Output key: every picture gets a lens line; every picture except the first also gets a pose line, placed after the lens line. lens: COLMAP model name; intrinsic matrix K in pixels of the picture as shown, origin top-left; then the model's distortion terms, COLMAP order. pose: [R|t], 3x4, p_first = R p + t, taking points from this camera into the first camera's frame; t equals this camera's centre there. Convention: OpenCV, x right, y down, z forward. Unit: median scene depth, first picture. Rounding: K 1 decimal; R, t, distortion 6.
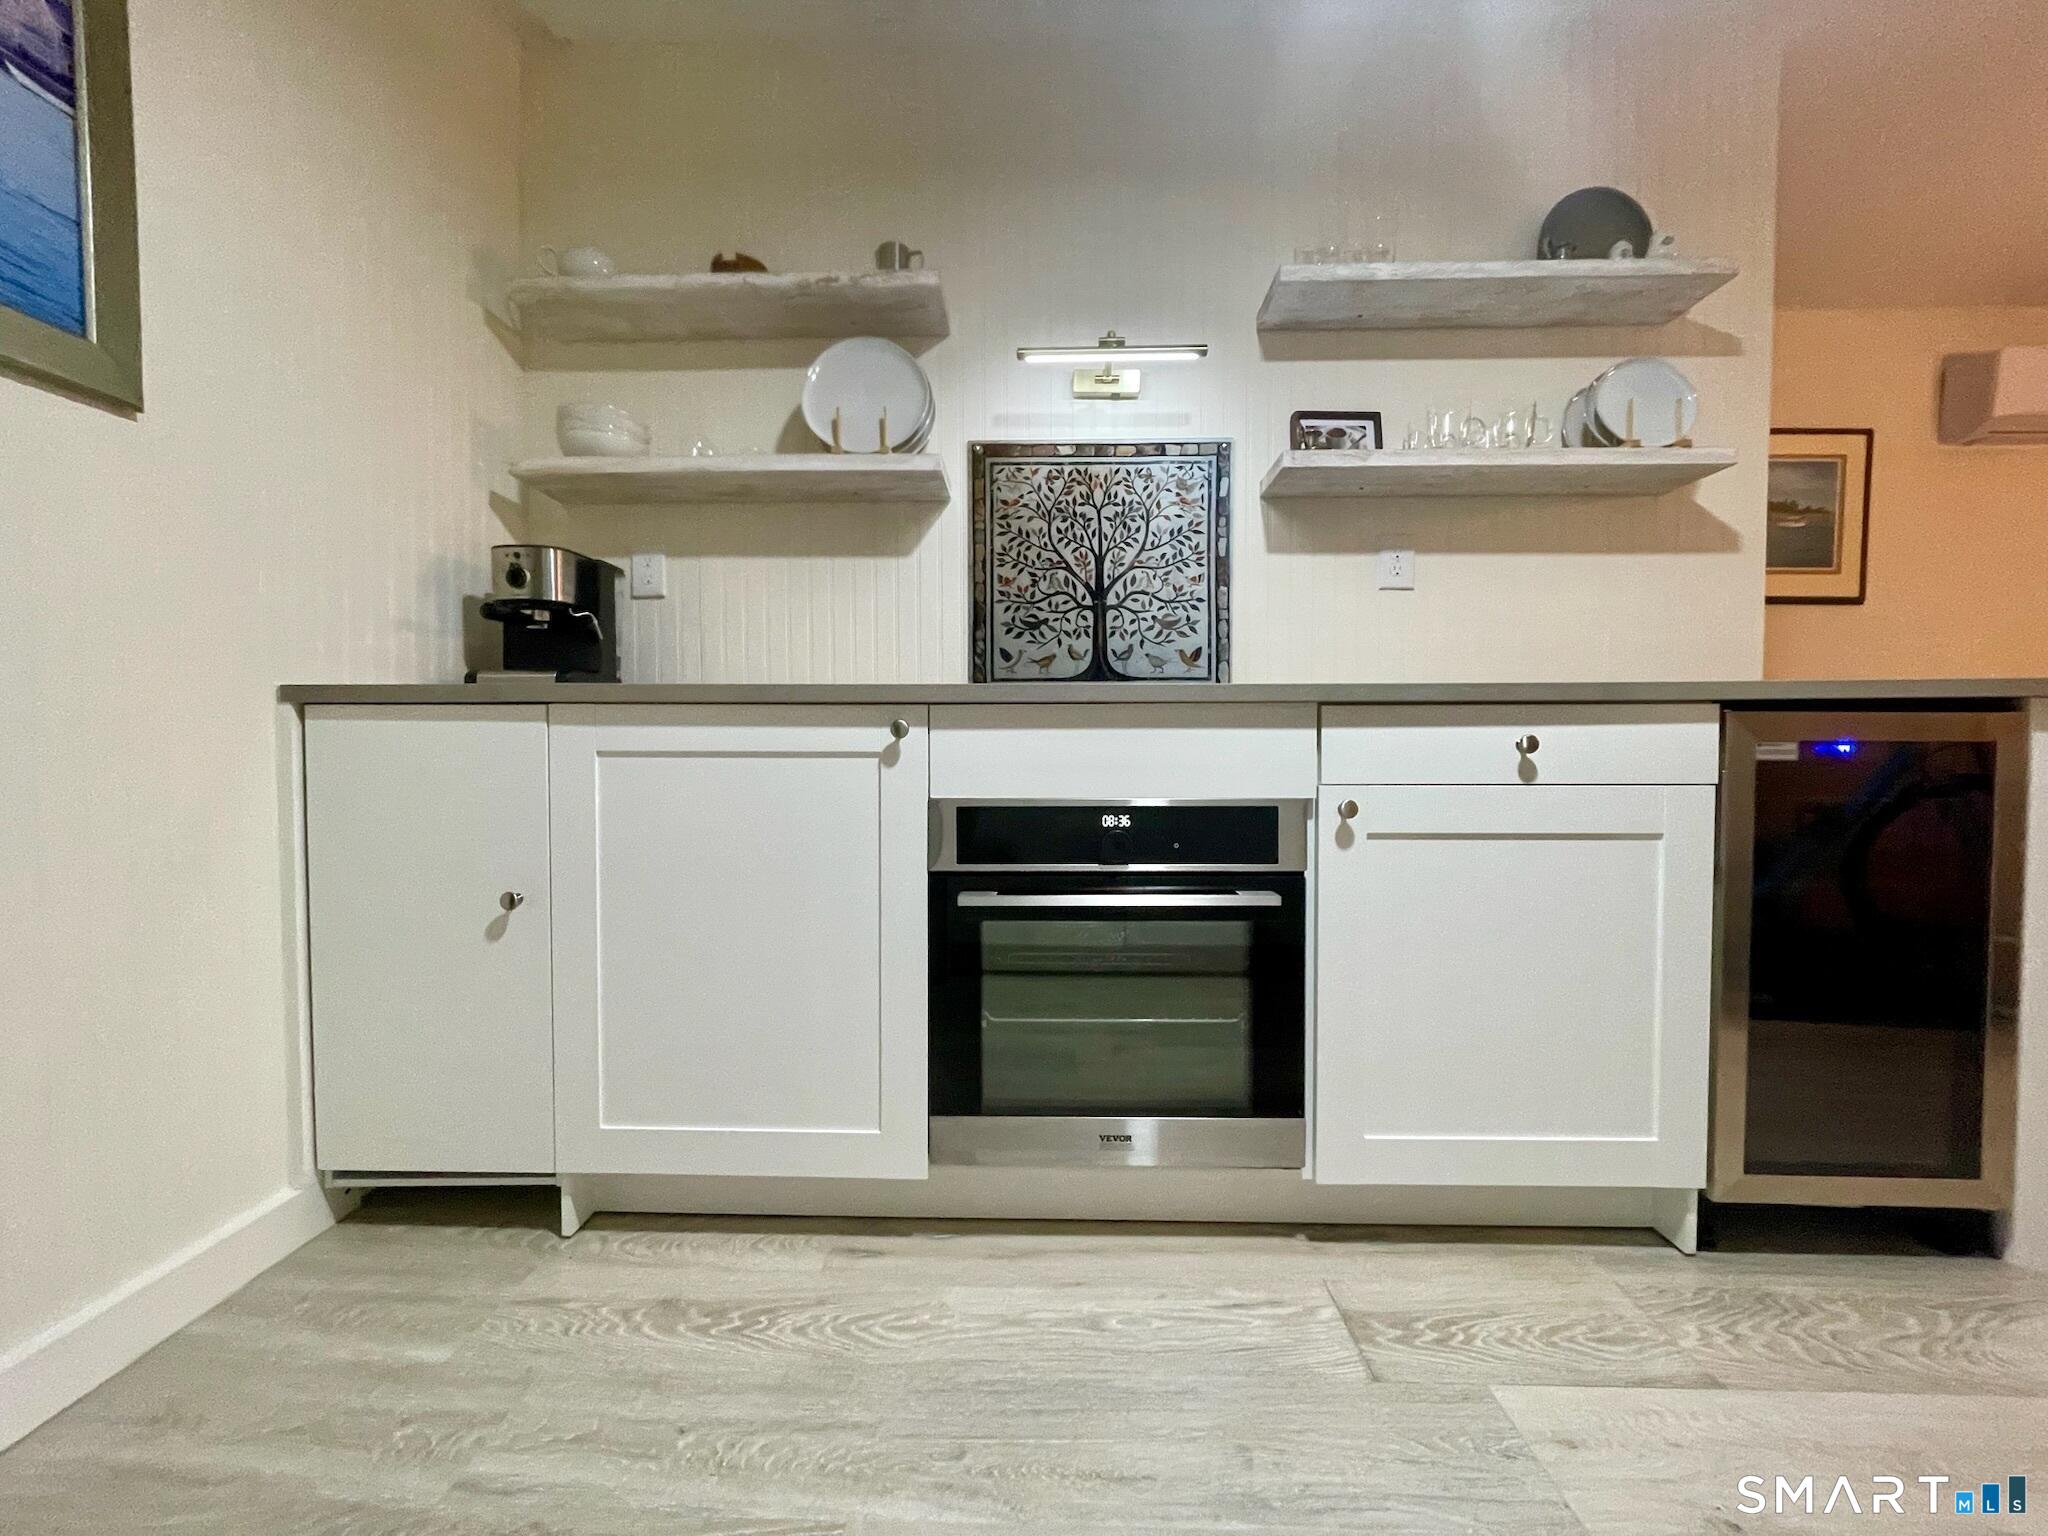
lens RADIAL K [[822.7, 0, 1022.0], [0, 822.7, 764.0], [0, 0, 1]] dist [-0.003253, -0.000284]
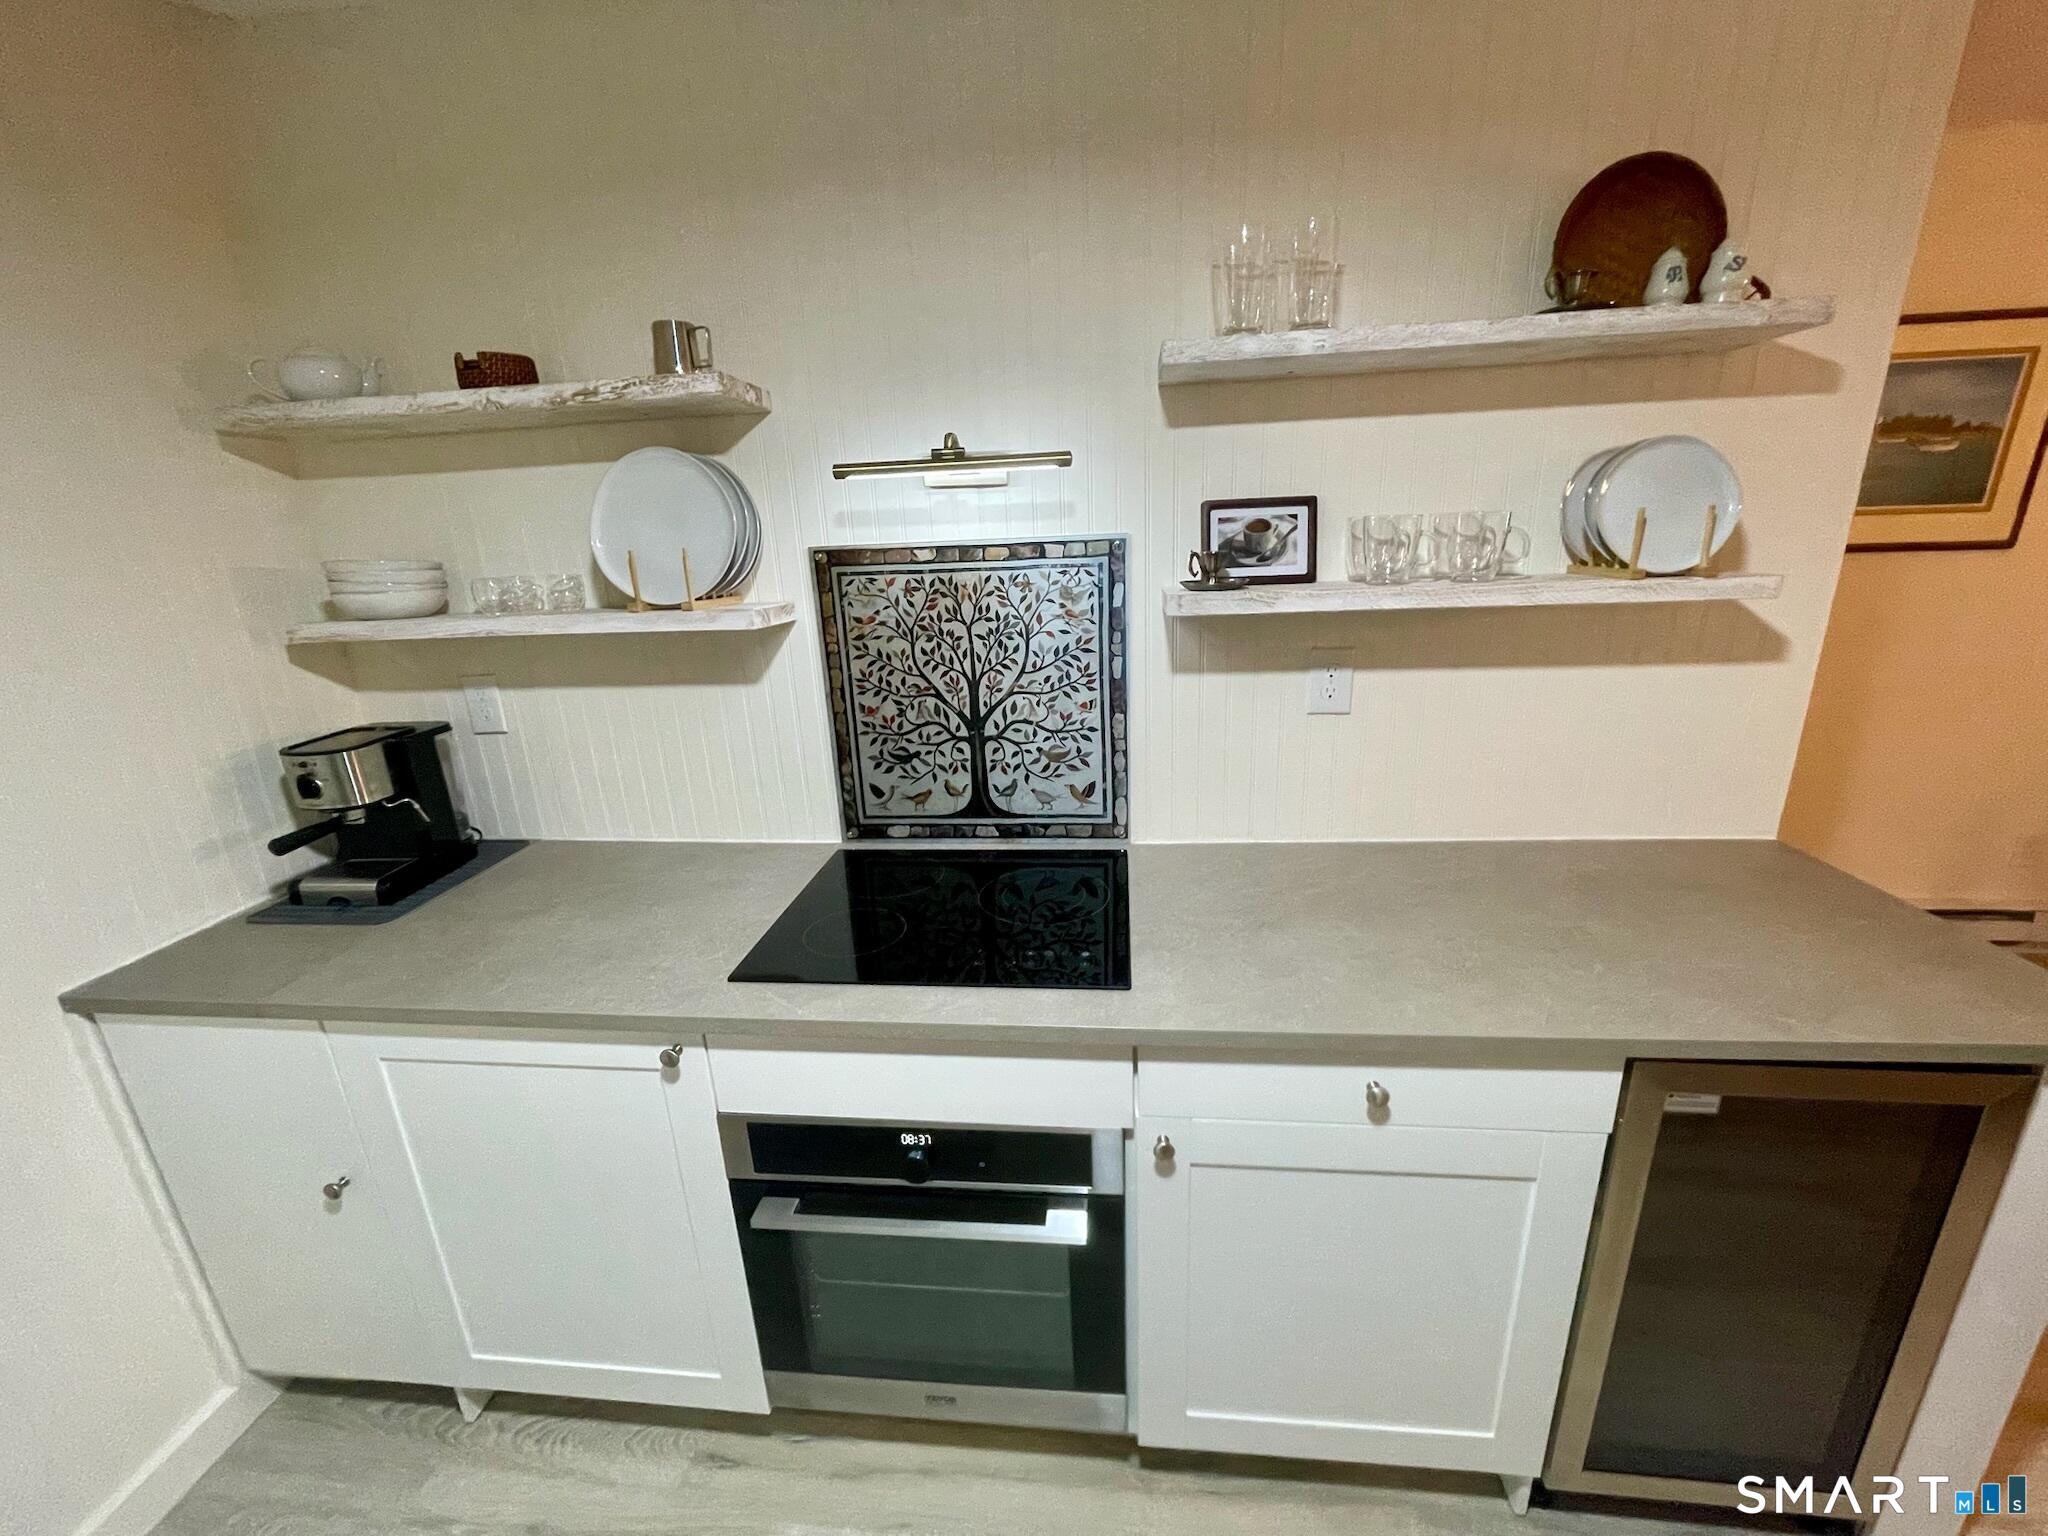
lens RADIAL K [[822.7, 0, 1023.2], [0, 822.7, 768.4], [0, 0, 1]] dist [-0.003253, -0.000284]
pose [[0.995806, -0.018001, -0.089704, 0.226684], [0.041090, 0.964003, 0.262698, -0.397721], [0.081746, -0.265282, 0.960699, 0.166678]]
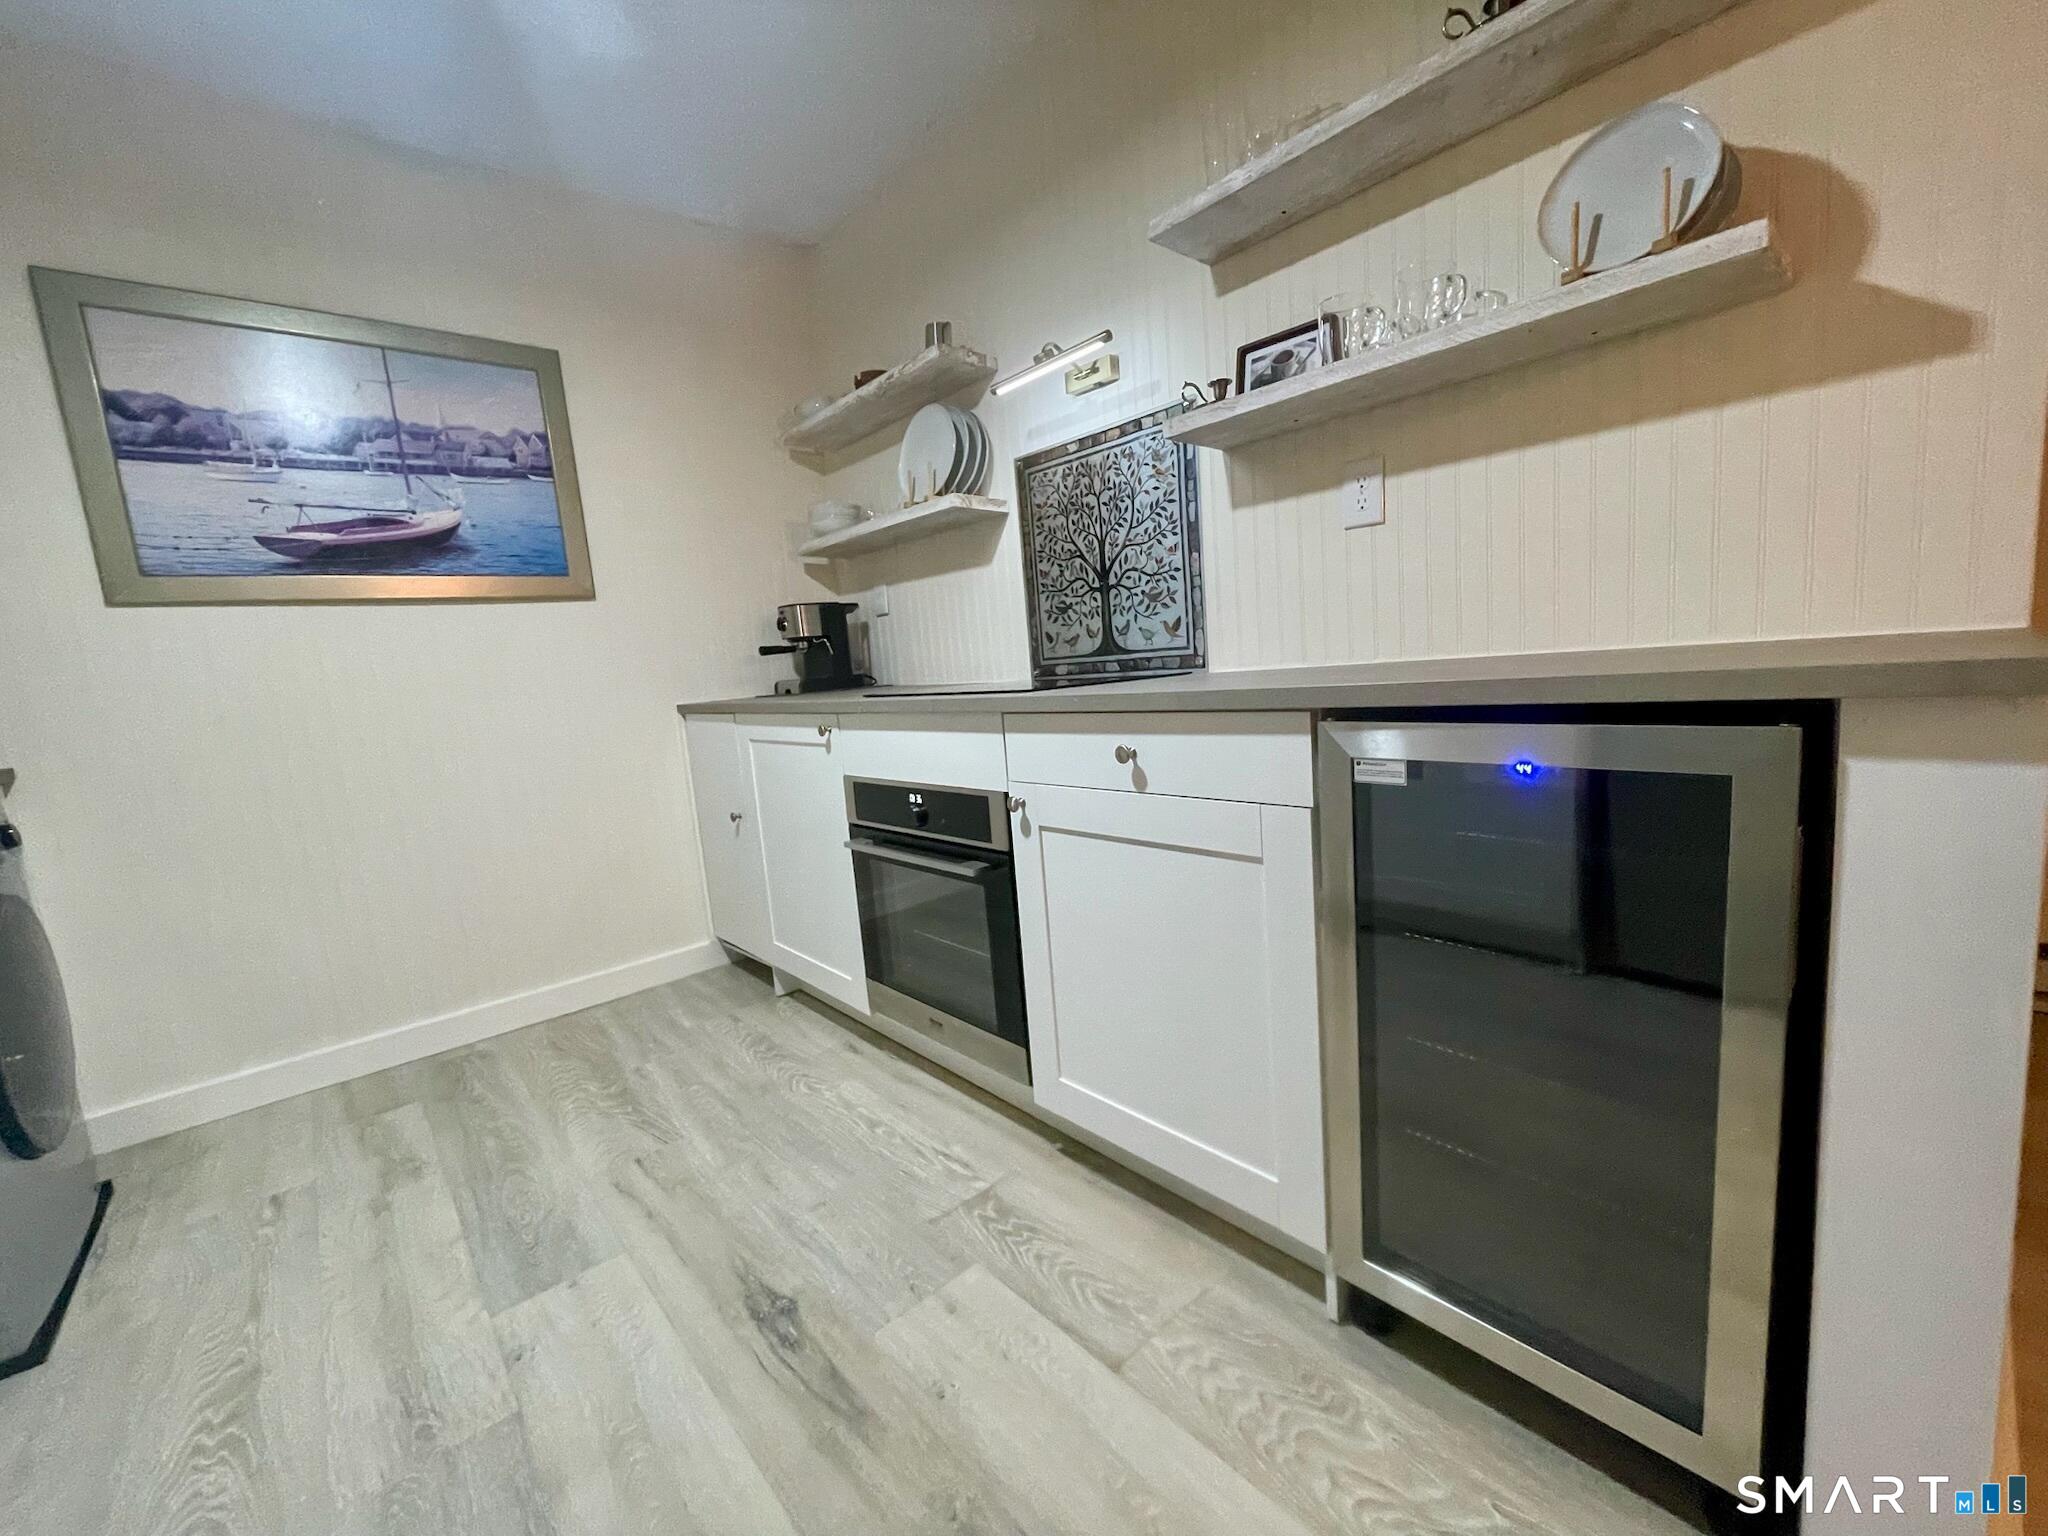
lens RADIAL K [[822.7, 0, 1025.0], [0, 822.7, 769.6], [0, 0, 1]] dist [-0.003253, -0.000284]
pose [[0.681128, 0.045450, -0.730752, 0.858677], [0.059938, 0.991260, 0.117520, -0.088306], [0.729706, -0.123846, 0.672451, 0.159895]]
